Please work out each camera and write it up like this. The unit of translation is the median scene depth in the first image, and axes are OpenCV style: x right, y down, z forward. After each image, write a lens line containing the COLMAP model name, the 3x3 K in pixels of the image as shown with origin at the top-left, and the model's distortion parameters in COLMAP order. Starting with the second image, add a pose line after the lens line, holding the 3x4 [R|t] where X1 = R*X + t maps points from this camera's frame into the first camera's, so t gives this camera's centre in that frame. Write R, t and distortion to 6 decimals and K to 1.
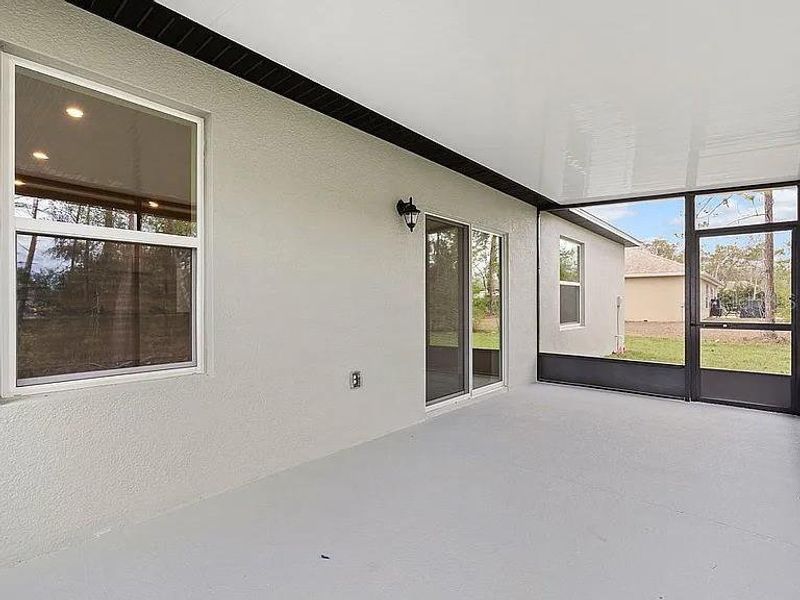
lens RADIAL K [[414.9, 0, 400.3], [0, 414.9, 296.8], [0, 0, 1]] dist [-0.004499, -0.000034]
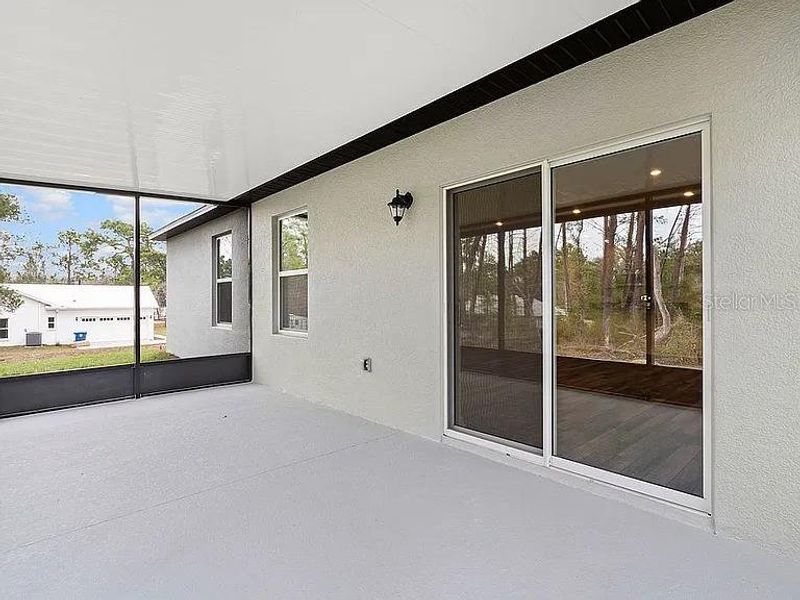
lens RADIAL K [[414.9, 0, 400.3], [0, 414.9, 296.8], [0, 0, 1]] dist [-0.004499, -0.000034]
pose [[-0.127249, 0.001011, -0.991870, 0.877671], [0.012399, 0.999923, -0.000571, 0.007215], [0.991793, -0.012371, -0.127251, 1.014569]]
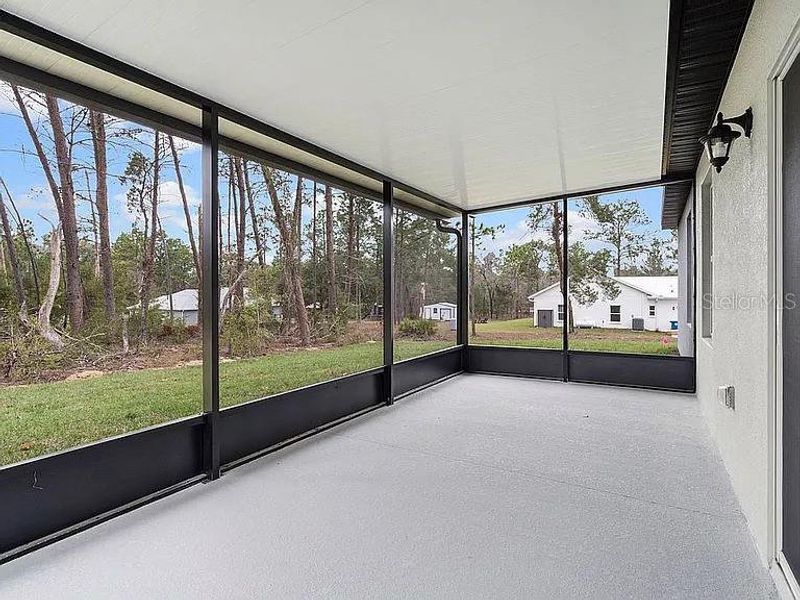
lens RADIAL K [[414.9, 0, 400.3], [0, 414.9, 296.8], [0, 0, 1]] dist [-0.004499, -0.000034]
pose [[-0.988973, 0.012950, -0.147528, 0.499939], [0.012326, 0.999911, 0.005144, 0.006086], [0.147581, 0.003269, -0.989045, 1.351316]]
